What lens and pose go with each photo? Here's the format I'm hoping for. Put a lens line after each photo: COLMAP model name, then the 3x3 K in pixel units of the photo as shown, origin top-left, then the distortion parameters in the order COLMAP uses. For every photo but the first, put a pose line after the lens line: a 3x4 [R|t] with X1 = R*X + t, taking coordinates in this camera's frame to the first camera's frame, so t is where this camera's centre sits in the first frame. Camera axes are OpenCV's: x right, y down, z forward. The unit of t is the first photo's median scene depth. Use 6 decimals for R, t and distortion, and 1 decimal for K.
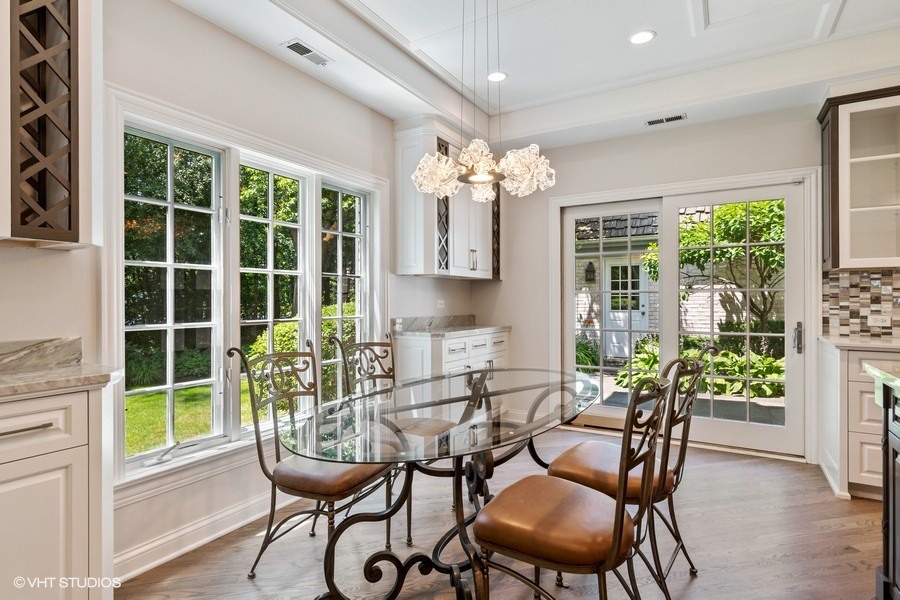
lens RADIAL K [[478.6, 0, 444.0], [0, 478.6, 300.7], [0, 0, 1]] dist [-0.003357, -0.002074]
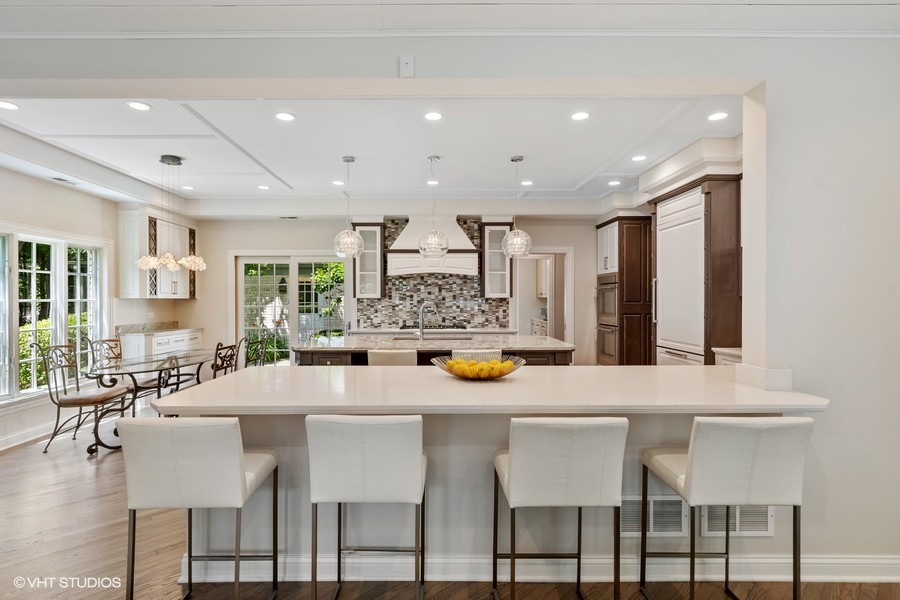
lens RADIAL K [[478.6, 0, 448.0], [0, 478.6, 297.8], [0, 0, 1]] dist [-0.003357, -0.002074]
pose [[0.854740, -0.000182, 0.519056, 0.014884], [0.001183, 0.999998, -0.001598, -0.060724], [-0.519054, 0.001979, 0.854739, -1.103106]]
